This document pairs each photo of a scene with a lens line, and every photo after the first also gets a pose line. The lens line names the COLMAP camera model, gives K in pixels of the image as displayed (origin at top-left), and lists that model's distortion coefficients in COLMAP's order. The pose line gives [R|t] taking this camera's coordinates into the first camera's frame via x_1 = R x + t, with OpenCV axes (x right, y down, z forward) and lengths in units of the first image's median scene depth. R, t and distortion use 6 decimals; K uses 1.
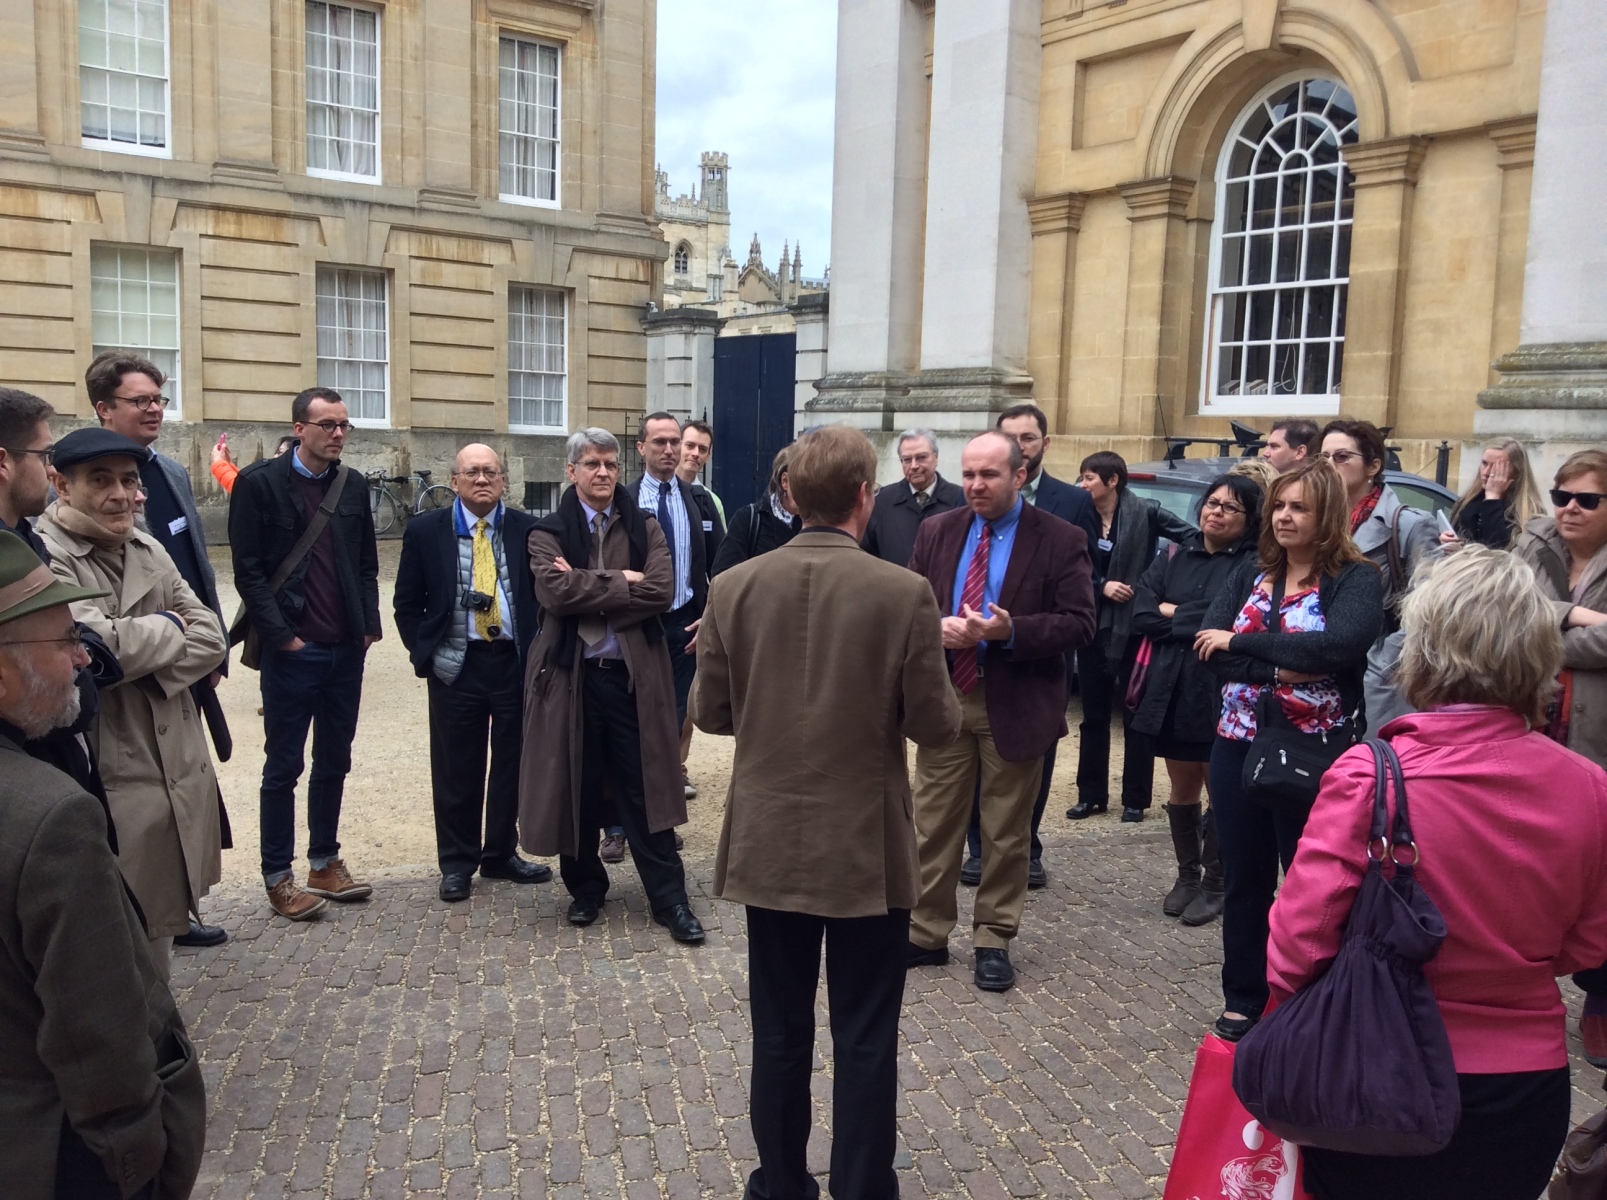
lens RADIAL K [[1515.3, 0, 803.5], [0, 1515.3, 600.0], [0, 0, 1]] dist [0.146950, -0.343097]
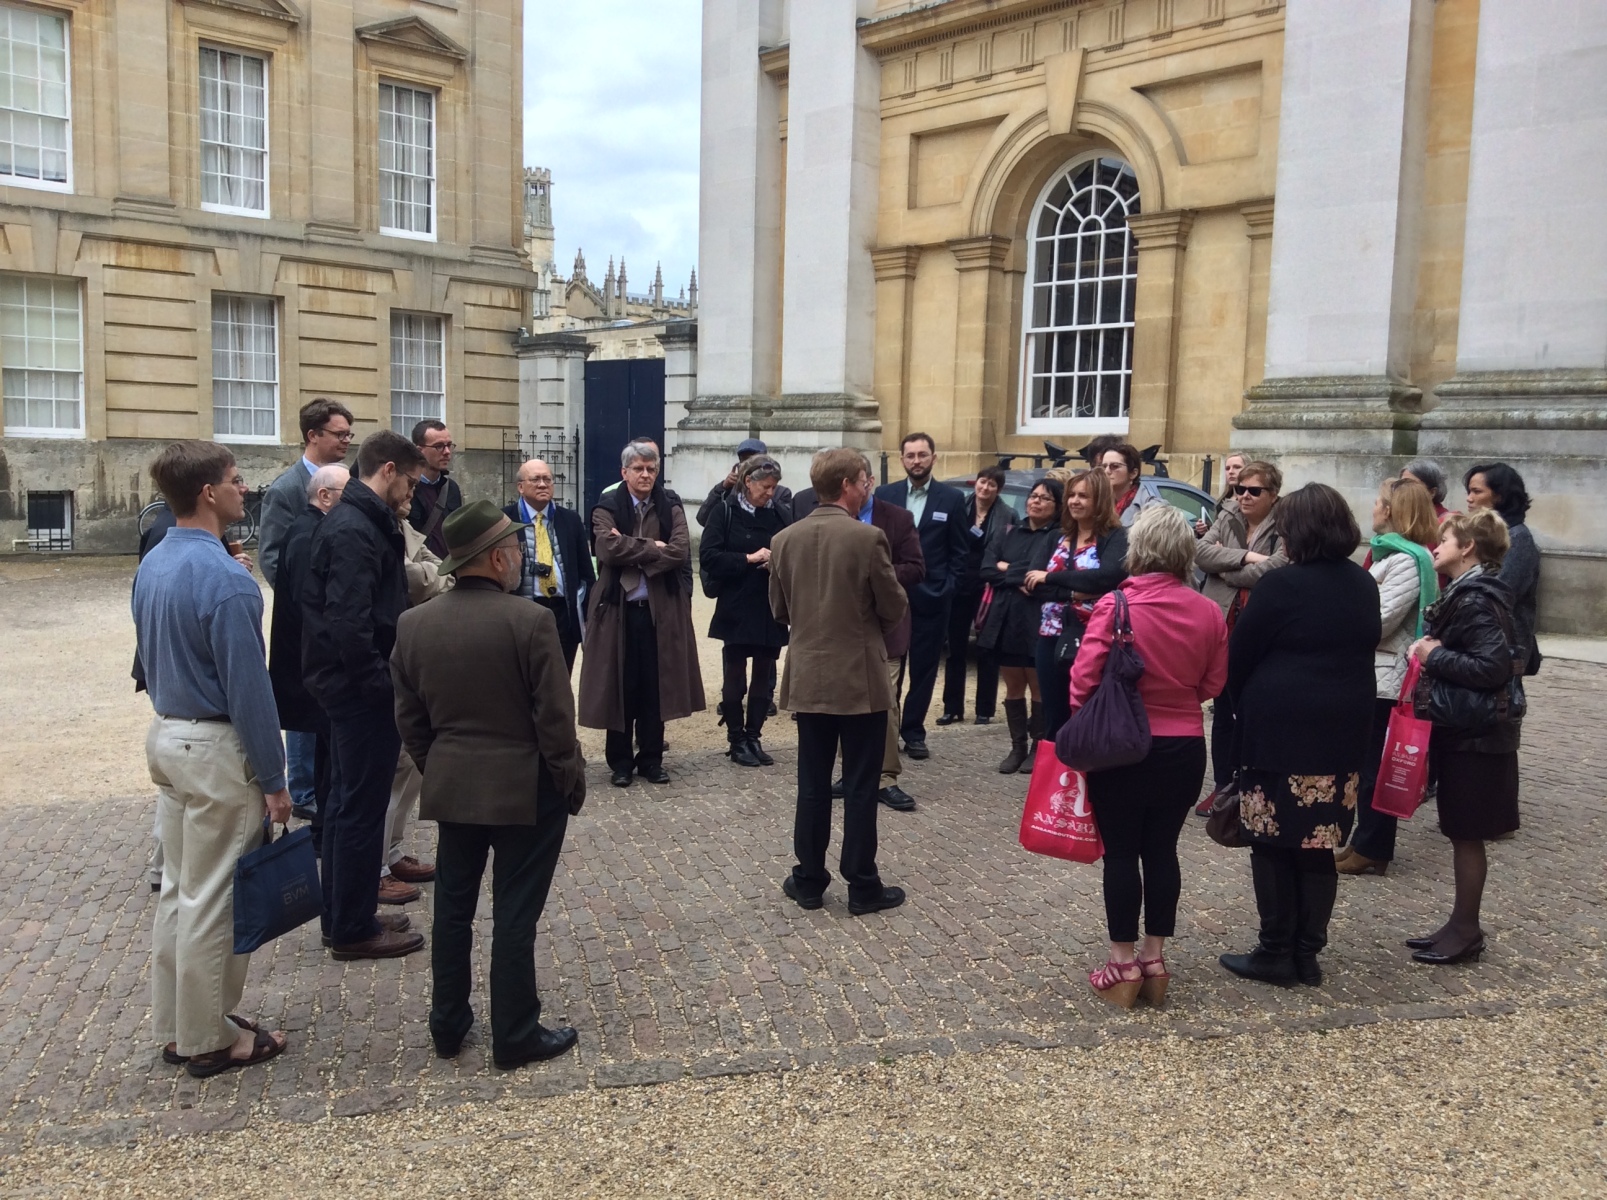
lens RADIAL K [[1529.6, 0, 803.5], [0, 1529.6, 600.0], [0, 0, 1]] dist [0.163848, -0.353949]
pose [[0.993122, -0.014118, 0.116228, -0.042620], [0.015267, 0.999843, -0.009004, 0.015062], [-0.116083, 0.010716, 0.993182, -0.150845]]
